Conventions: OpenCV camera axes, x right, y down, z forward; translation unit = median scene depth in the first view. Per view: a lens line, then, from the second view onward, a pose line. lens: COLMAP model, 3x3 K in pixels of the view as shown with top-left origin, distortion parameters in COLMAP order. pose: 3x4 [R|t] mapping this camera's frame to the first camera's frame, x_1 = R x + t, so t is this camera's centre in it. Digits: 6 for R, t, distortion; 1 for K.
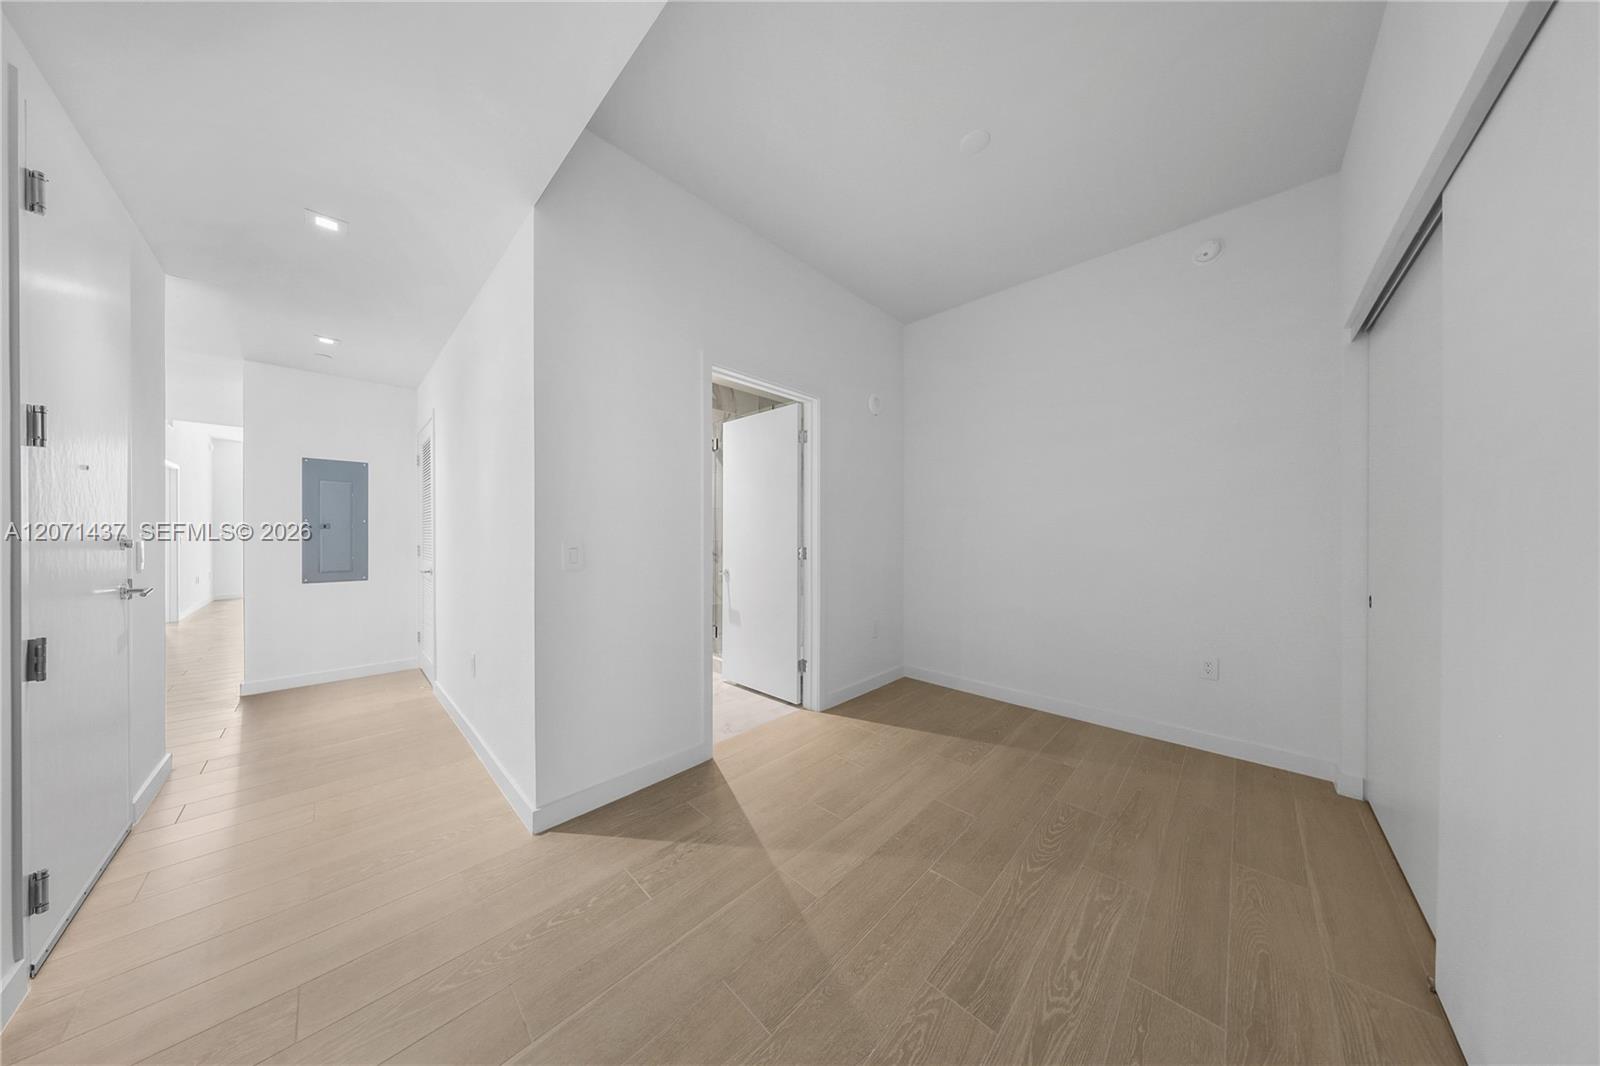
lens RADIAL K [[458.5, 0, 800.0], [0, 458.5, 533.0], [0, 0, 1]] dist [0.000503, 0.000026]
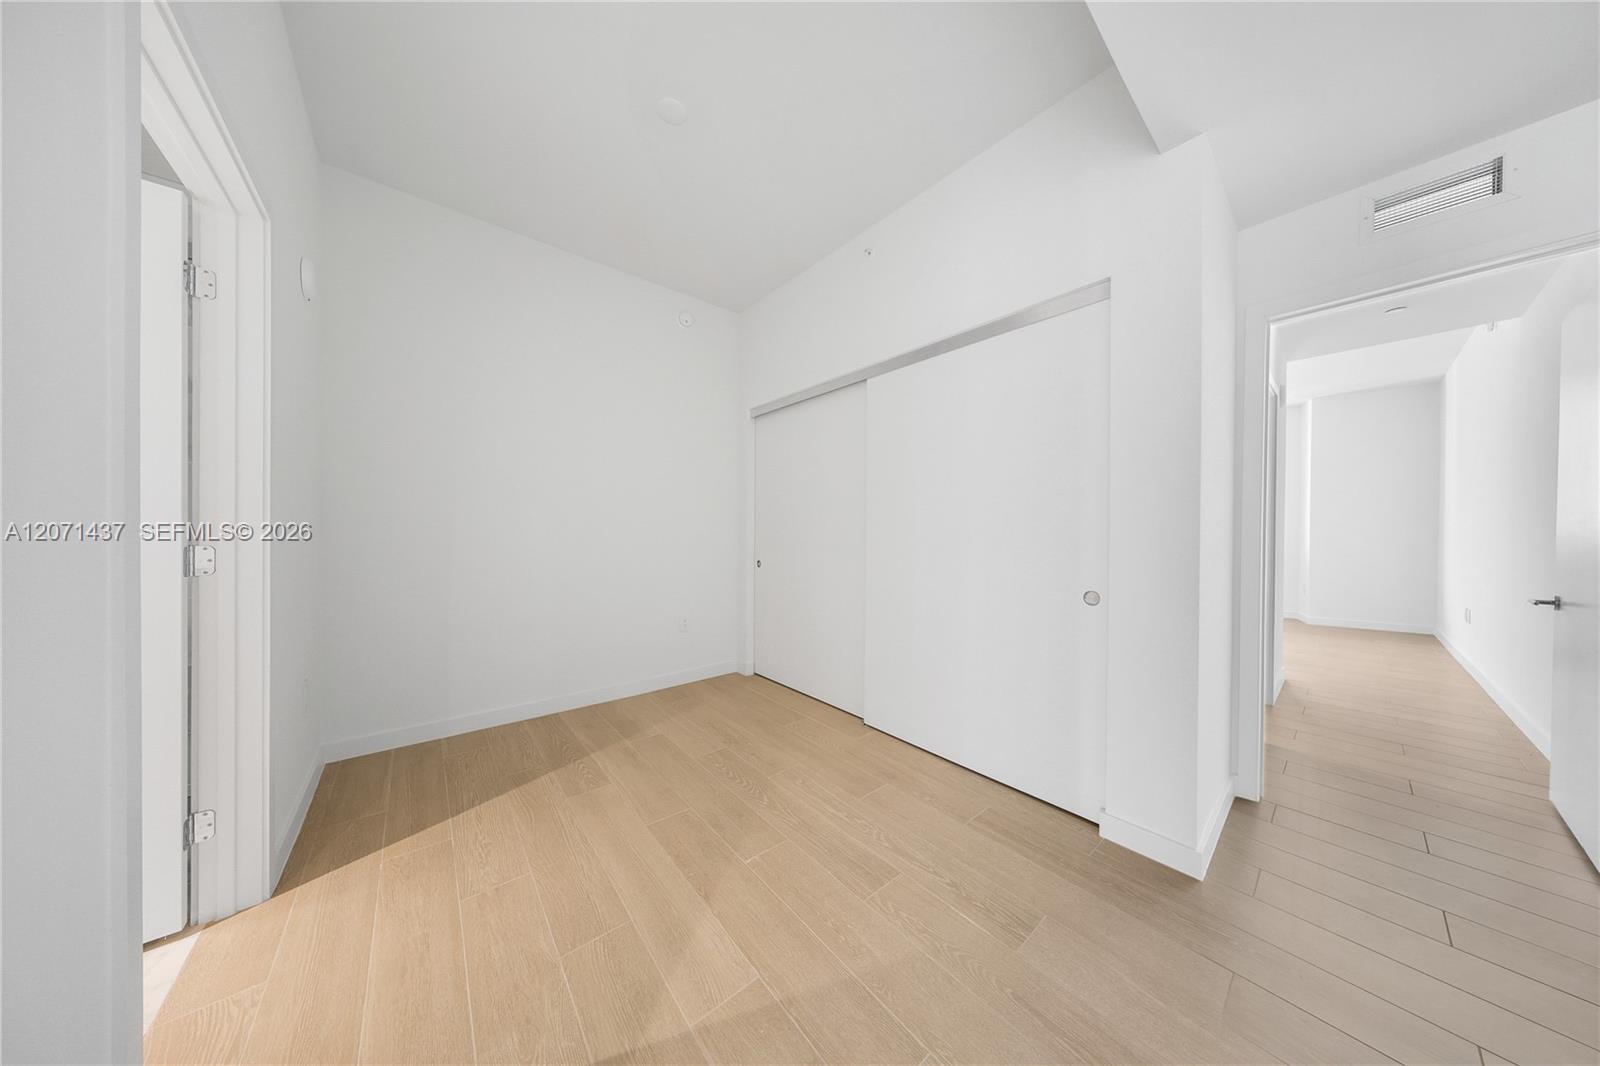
lens RADIAL K [[458.5, 0, 800.0], [0, 458.5, 533.0], [0, 0, 1]] dist [0.000503, 0.000026]
pose [[0.115168, -0.002045, 0.993344, -0.528730], [-0.008729, 0.999957, 0.003070, 0.020037], [-0.993308, -0.009025, 0.115145, 0.607230]]
